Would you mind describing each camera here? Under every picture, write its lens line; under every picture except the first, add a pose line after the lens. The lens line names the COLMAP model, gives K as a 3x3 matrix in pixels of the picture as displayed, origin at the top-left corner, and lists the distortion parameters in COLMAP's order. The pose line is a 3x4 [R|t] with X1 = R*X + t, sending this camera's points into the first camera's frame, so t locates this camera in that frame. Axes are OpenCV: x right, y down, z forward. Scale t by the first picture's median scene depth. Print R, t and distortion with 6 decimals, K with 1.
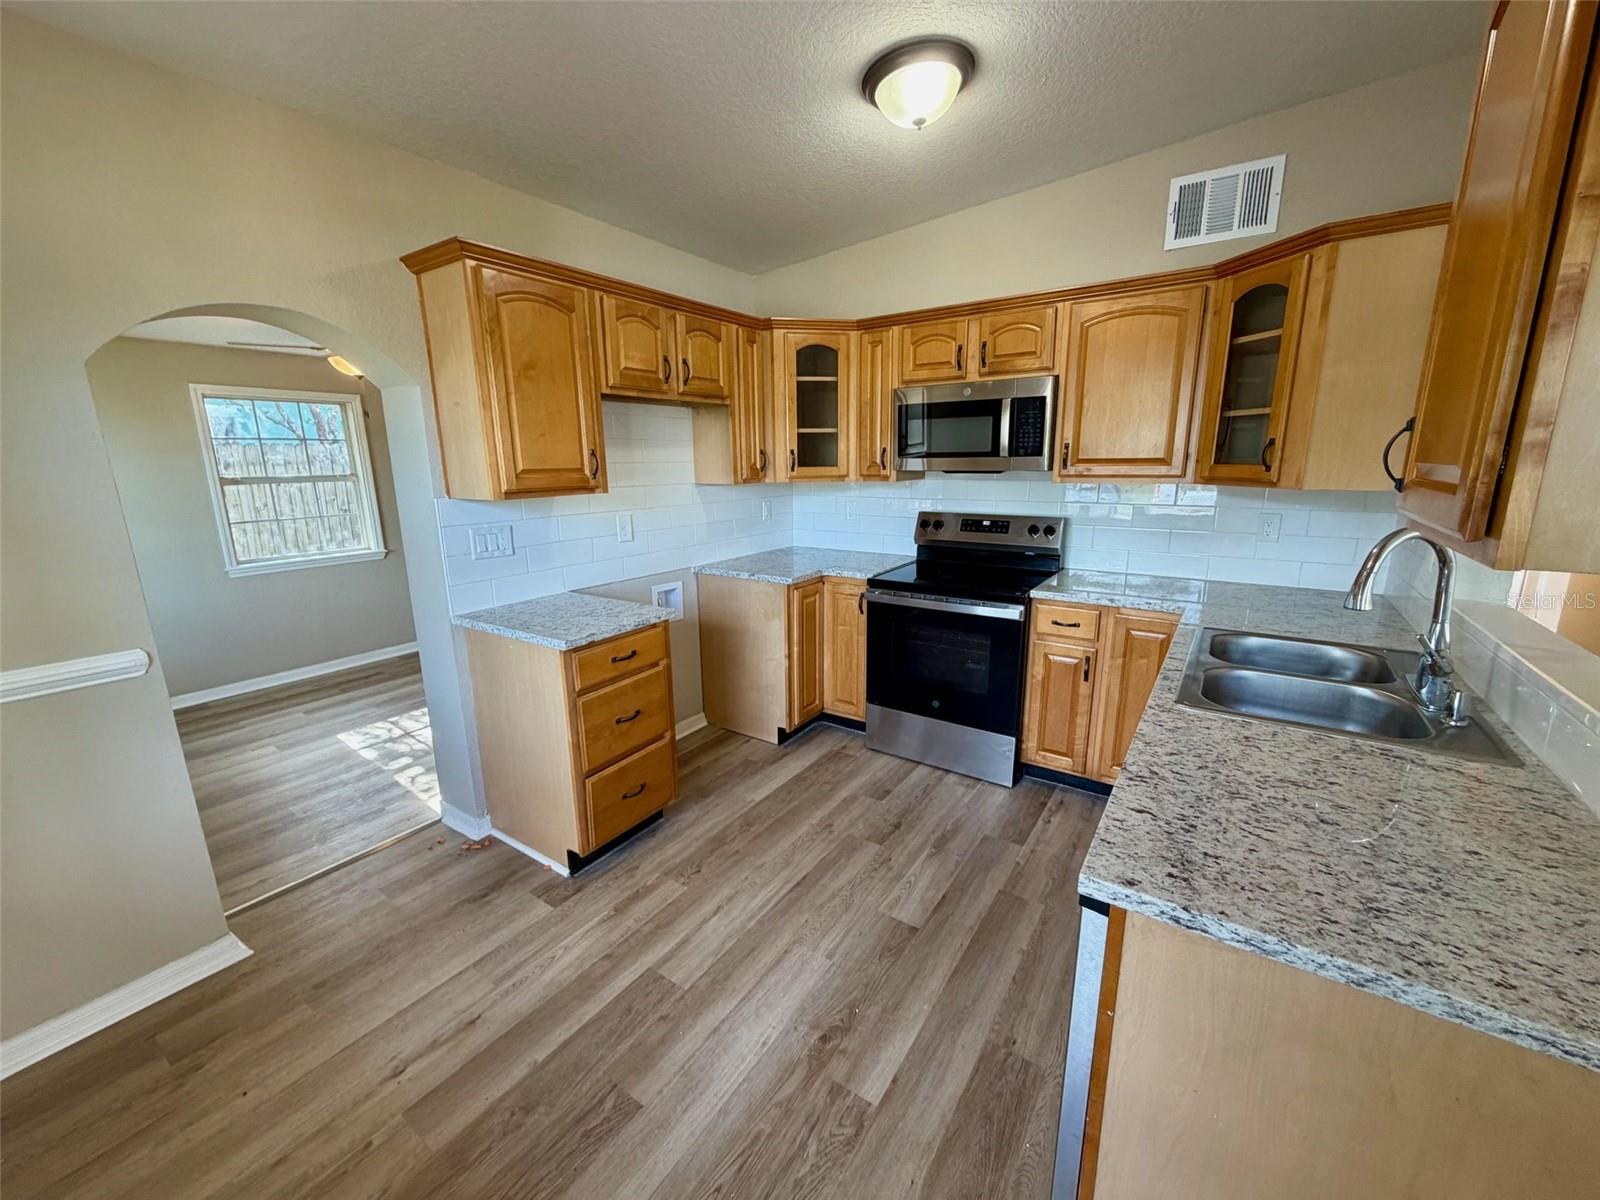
lens RADIAL K [[638.0, 0, 797.9], [0, 638.0, 599.2], [0, 0, 1]] dist [-0.000188, -0.000226]
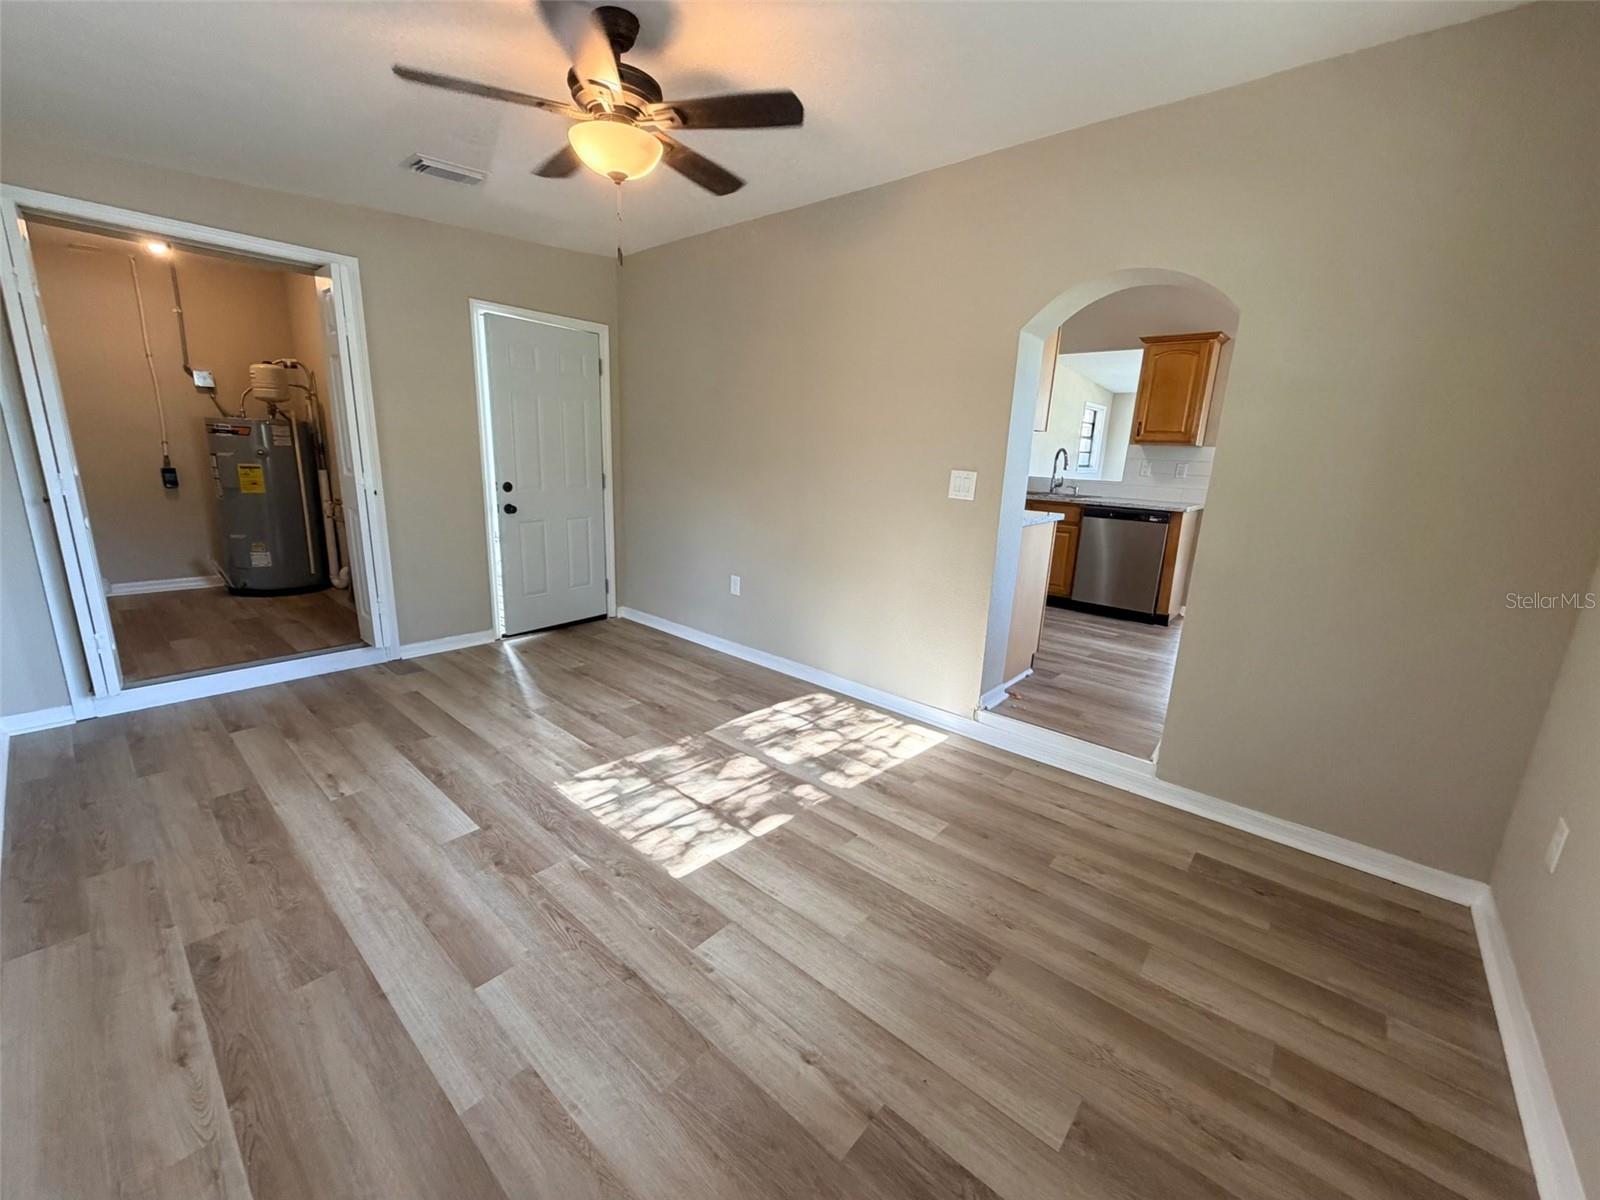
lens RADIAL K [[638.0, 0, 808.6], [0, 638.0, 596.8], [0, 0, 1]] dist [-0.000188, -0.000226]
pose [[0.103622, -0.212552, 0.971640, -1.167963], [0.171061, 0.966151, 0.193108, -0.090352], [-0.979796, 0.146199, 0.136474, 0.791195]]
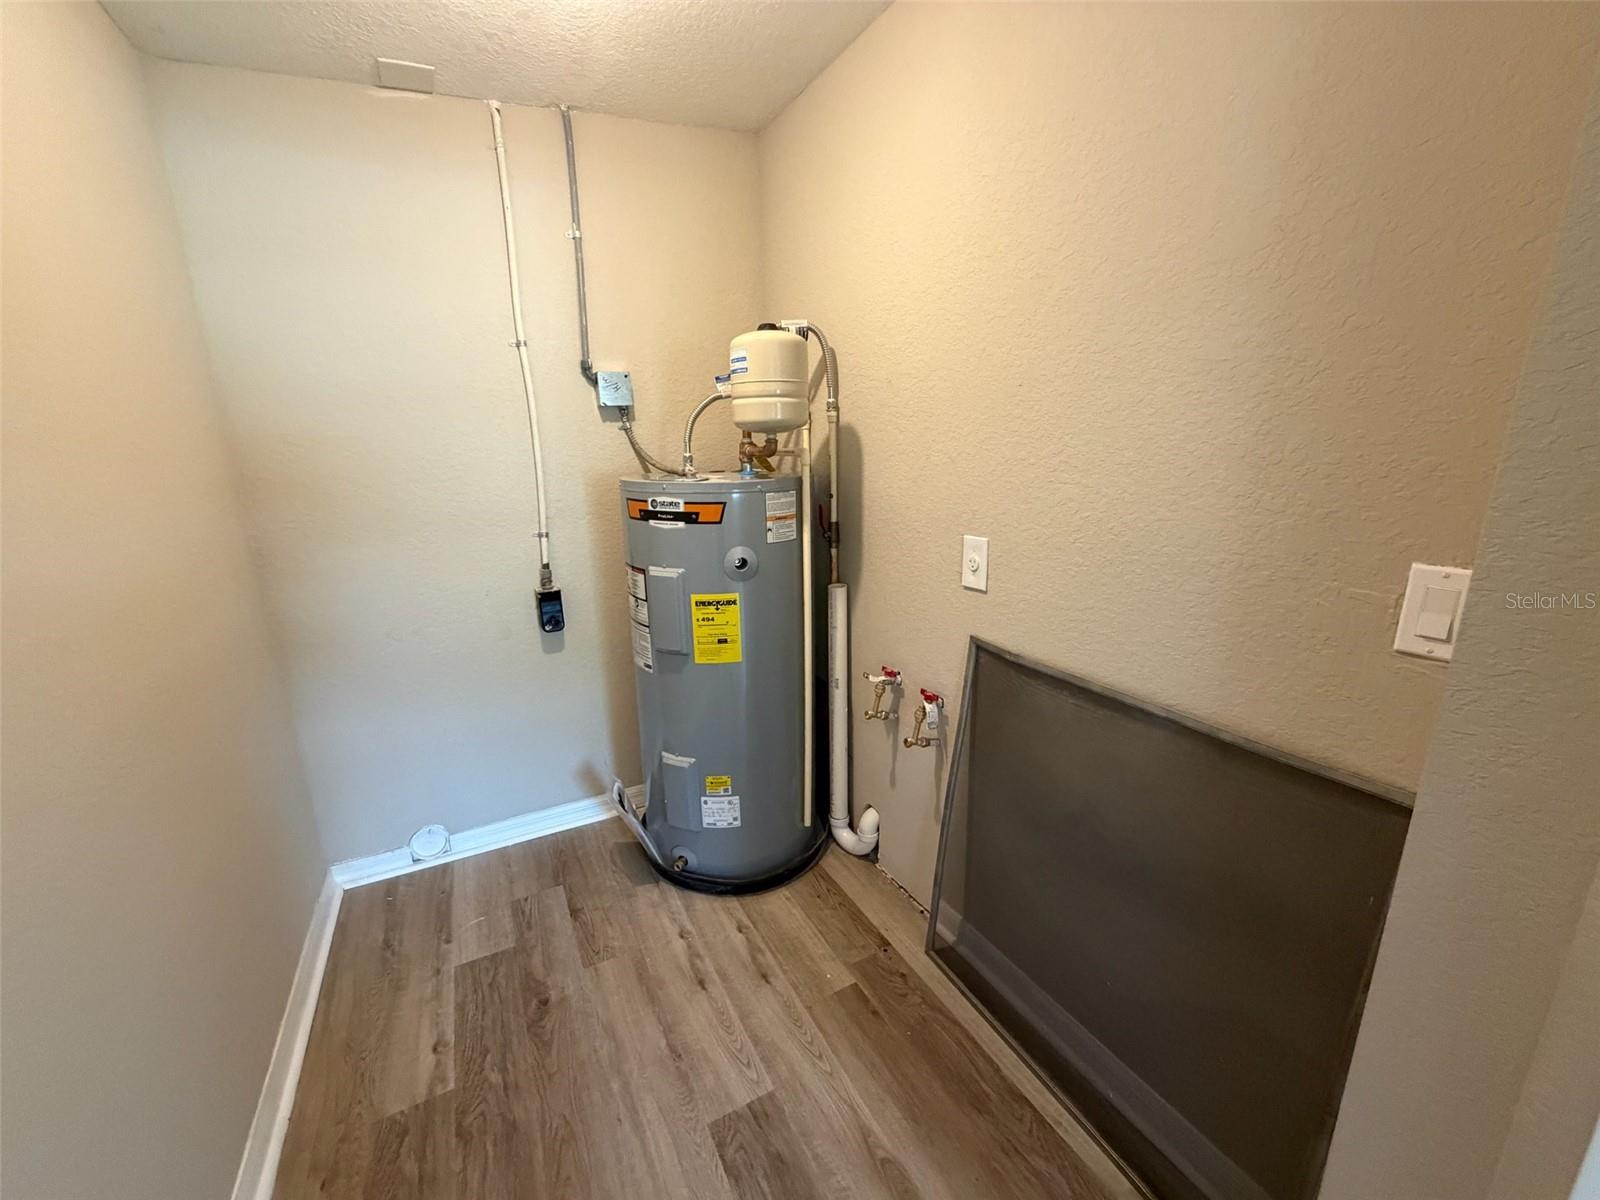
lens RADIAL K [[638.0, 0, 791.8], [0, 638.0, 597.8], [0, 0, 1]] dist [-0.000188, -0.000226]
pose [[0.449913, -0.221185, 0.865249, -1.078578], [0.202333, 0.968898, 0.142471, -0.120271], [-0.869850, 0.110969, 0.480673, 0.899837]]
